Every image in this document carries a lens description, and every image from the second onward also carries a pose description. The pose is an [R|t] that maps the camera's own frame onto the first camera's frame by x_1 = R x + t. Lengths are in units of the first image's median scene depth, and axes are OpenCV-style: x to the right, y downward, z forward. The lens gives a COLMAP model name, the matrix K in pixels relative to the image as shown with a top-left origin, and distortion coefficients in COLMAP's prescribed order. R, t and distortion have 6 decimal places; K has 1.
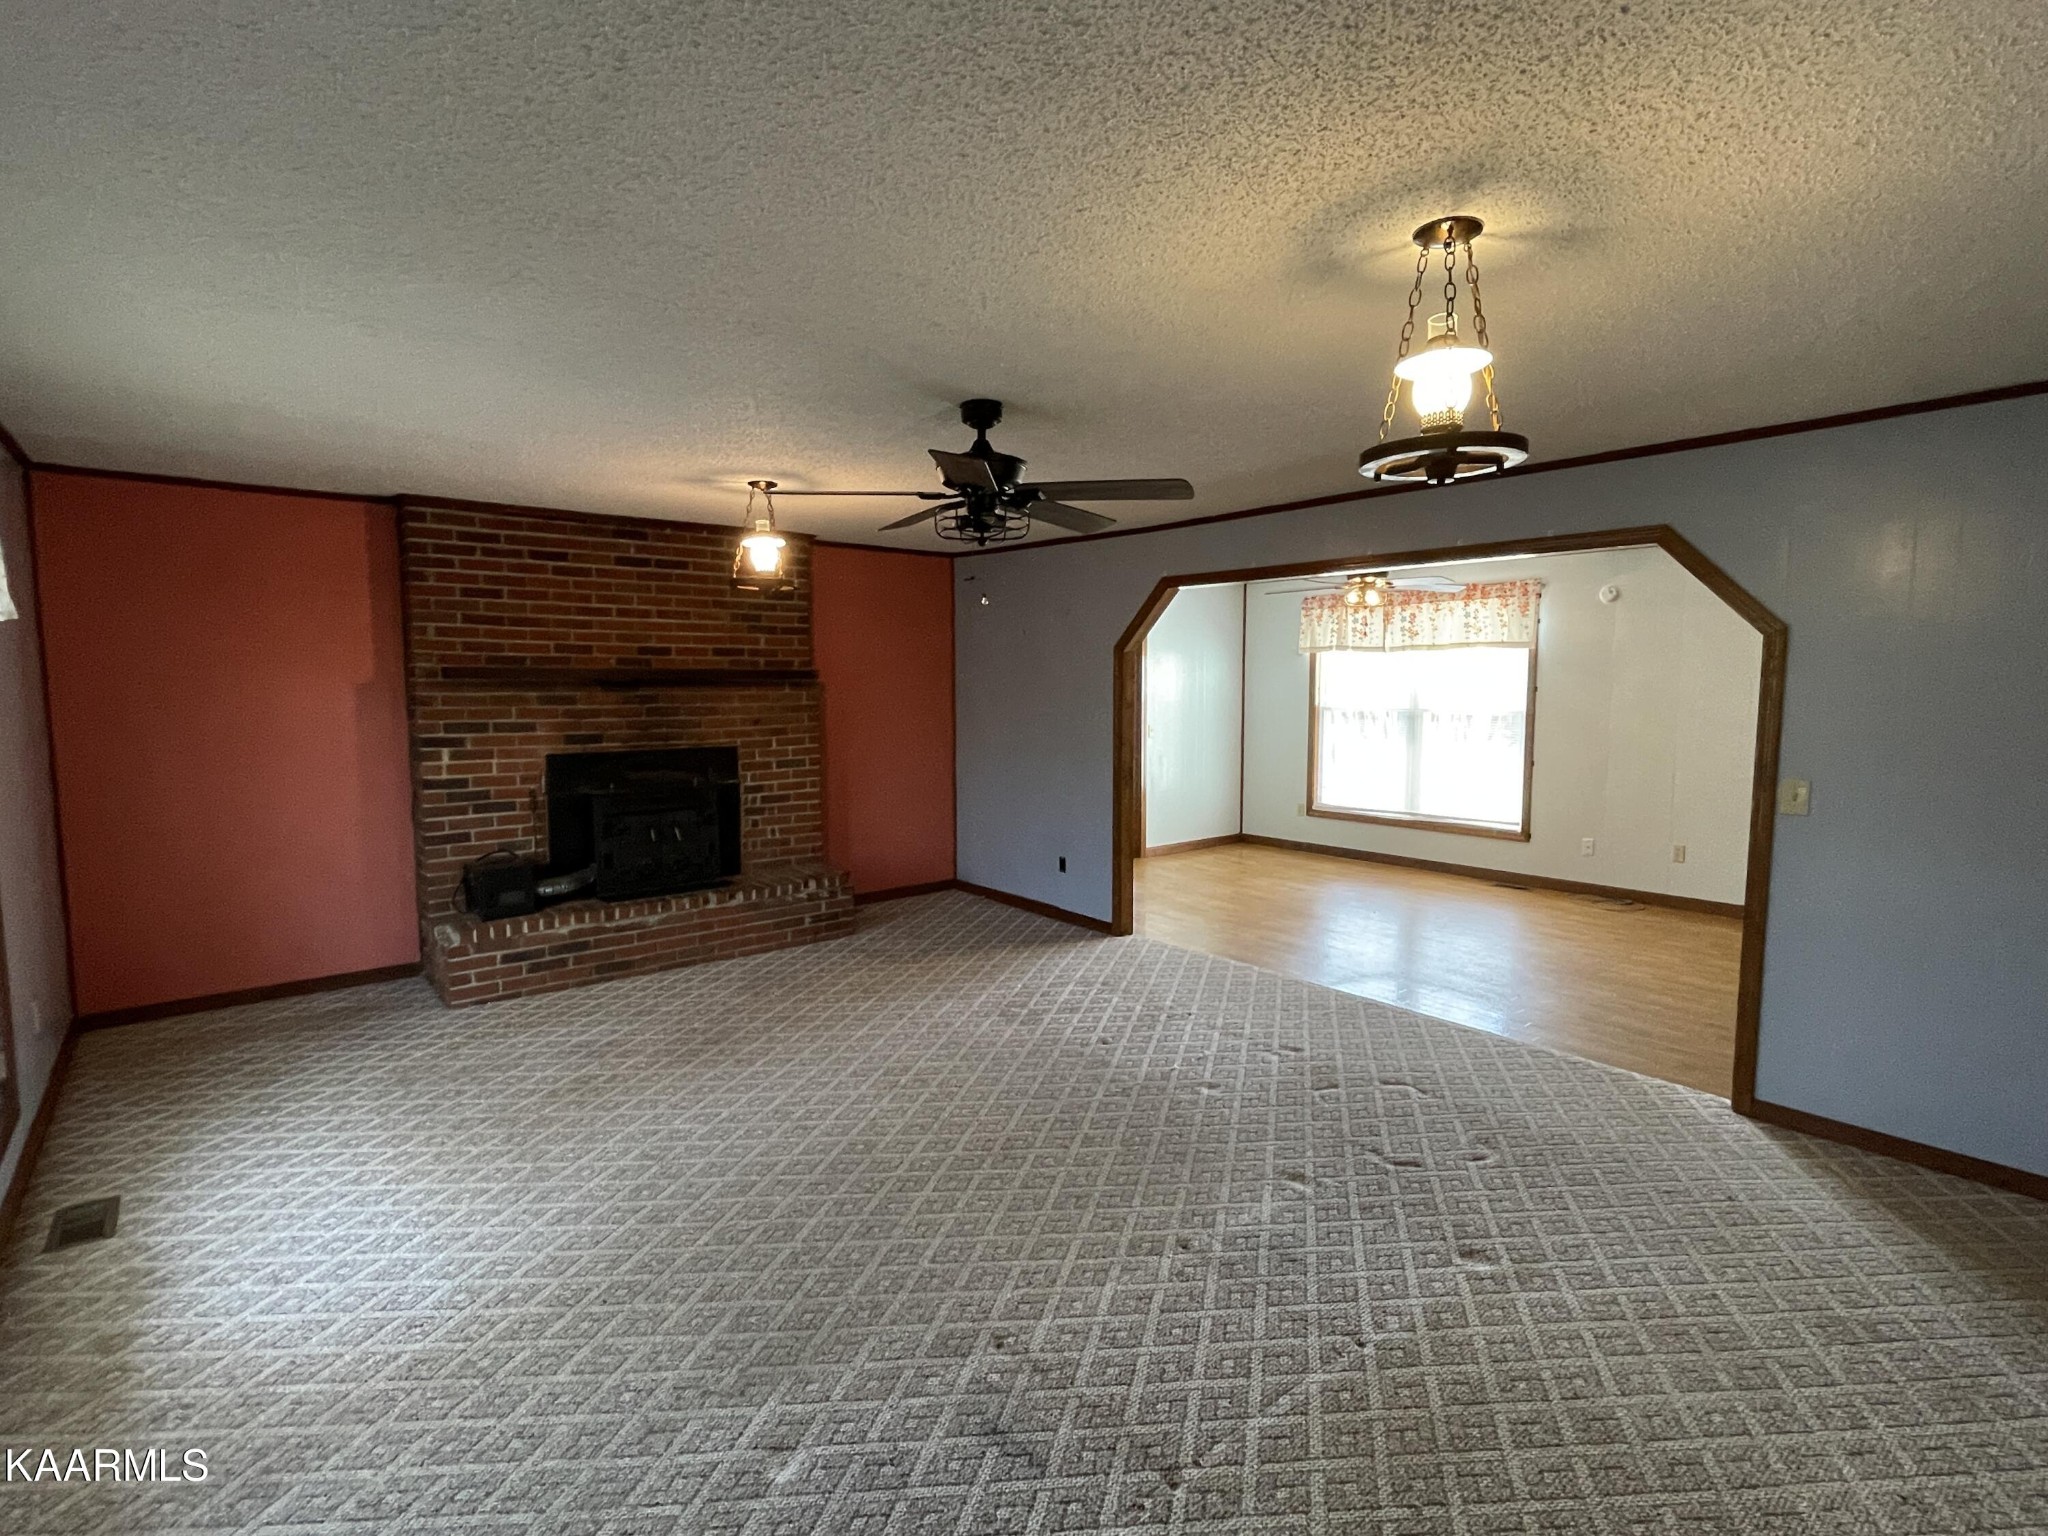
lens RADIAL K [[1022.3, 0, 1029.5], [0, 1022.3, 765.3], [0, 0, 1]] dist [-0.009151, -0.000502]
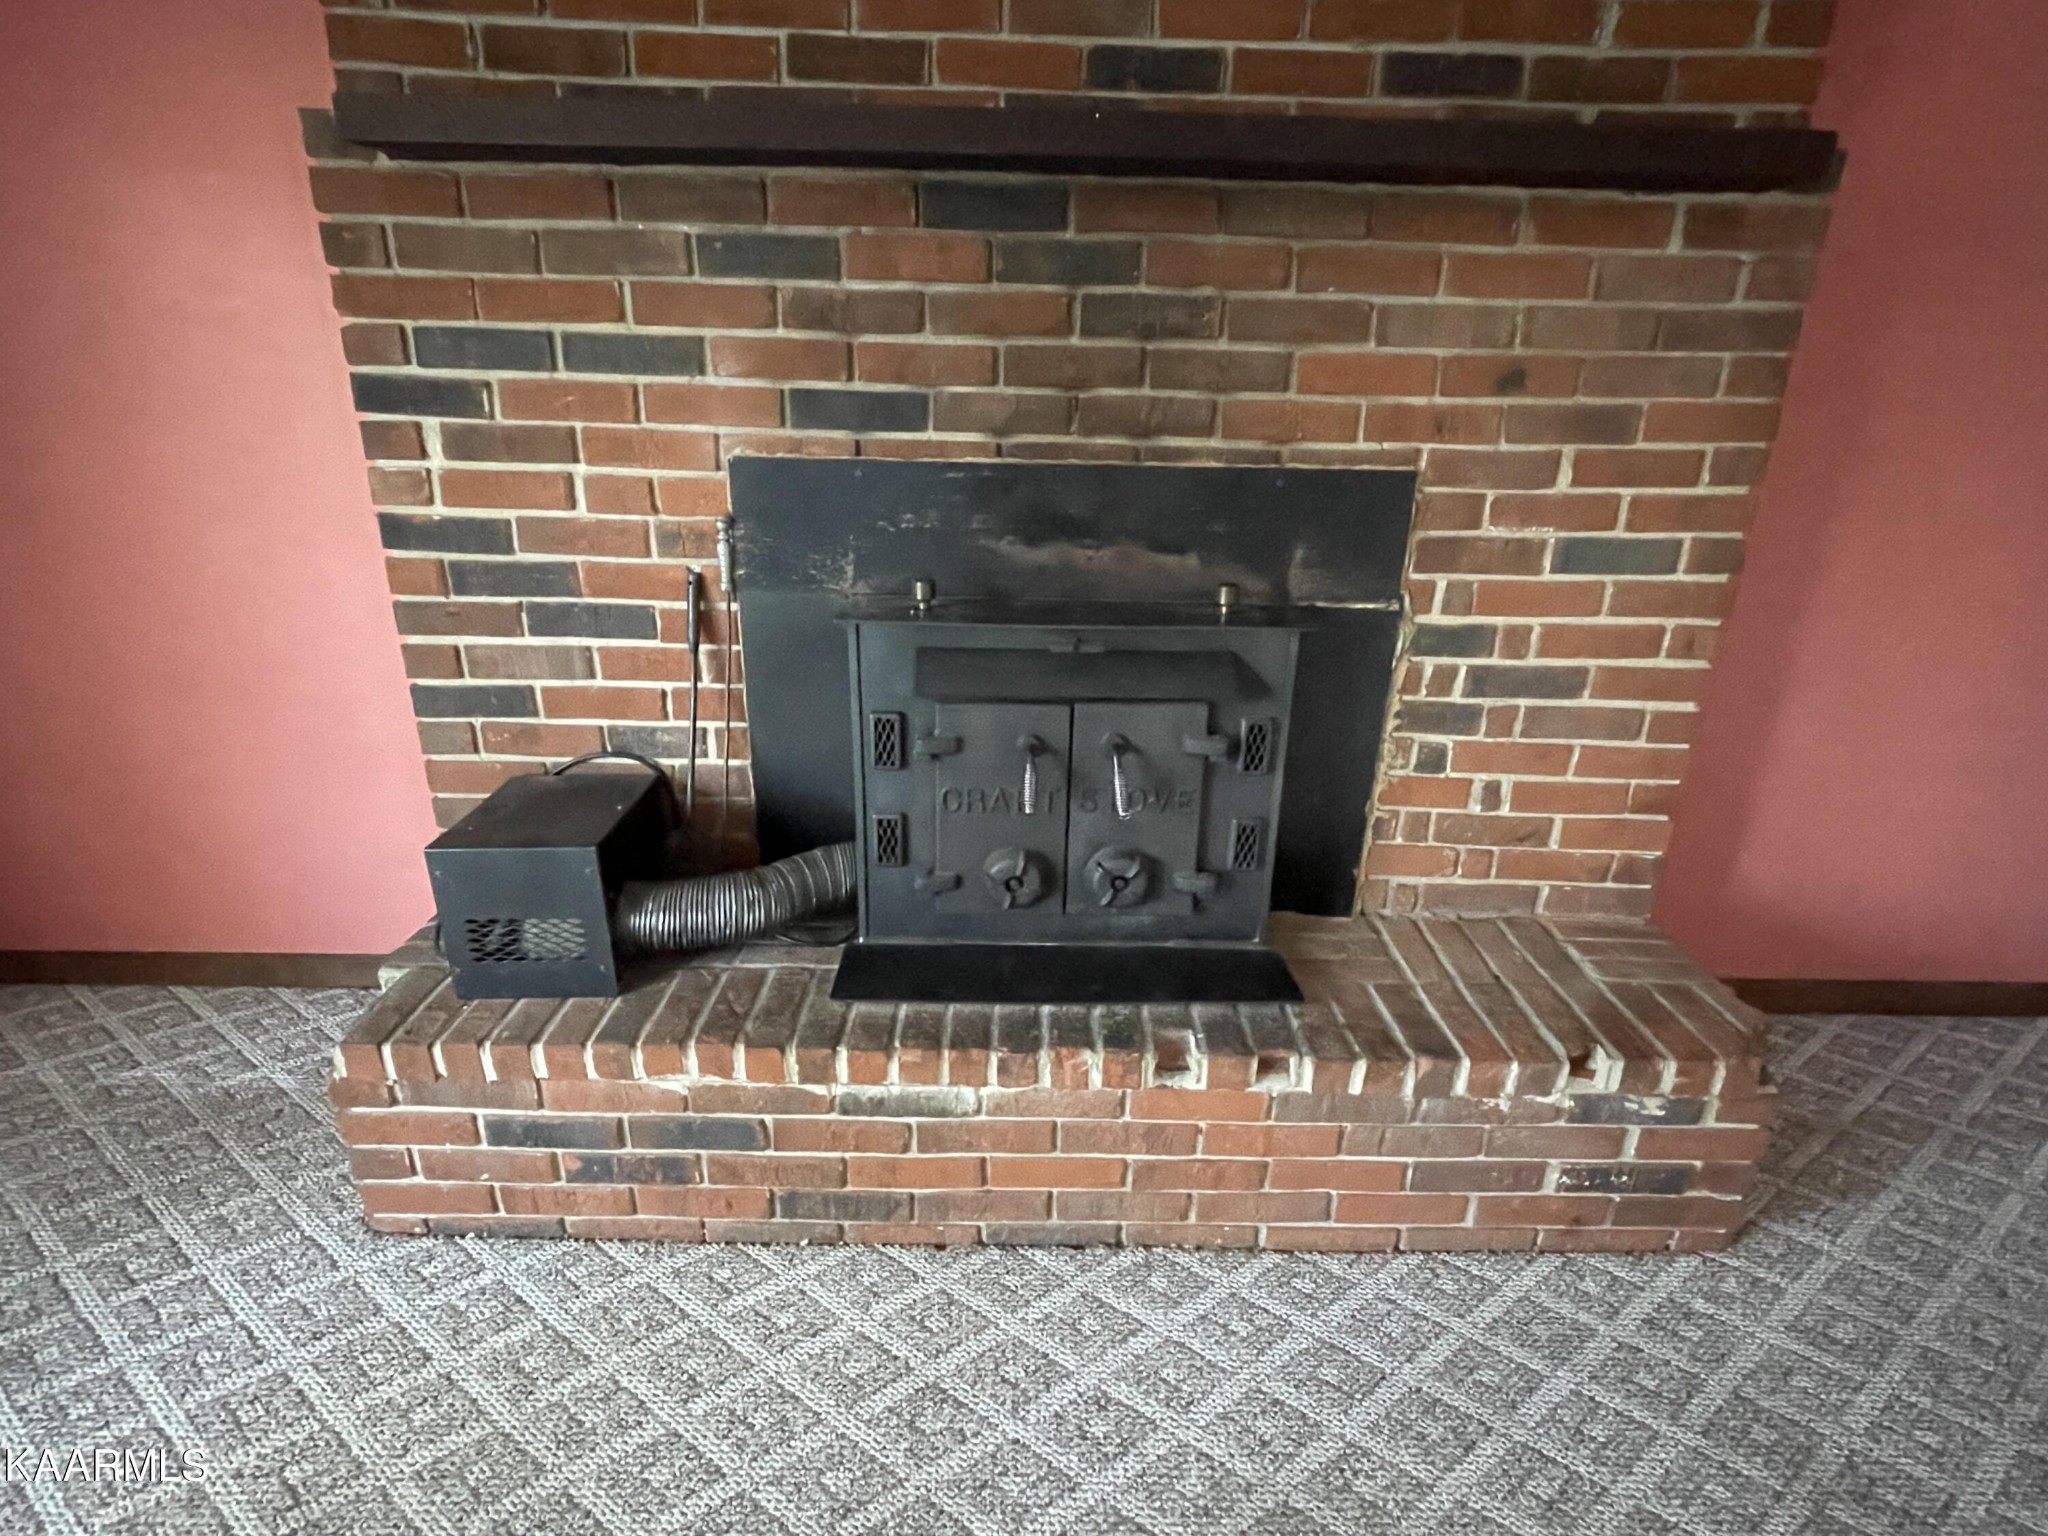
lens RADIAL K [[1022.3, 0, 1036.7], [0, 1022.3, 774.4], [0, 0, 1]] dist [-0.009151, -0.000502]
pose [[0.773591, 0.240991, -0.586073, -0.199643], [-0.073071, 0.952618, 0.295262, -0.015826], [0.629459, -0.185587, 0.754546, 0.767496]]
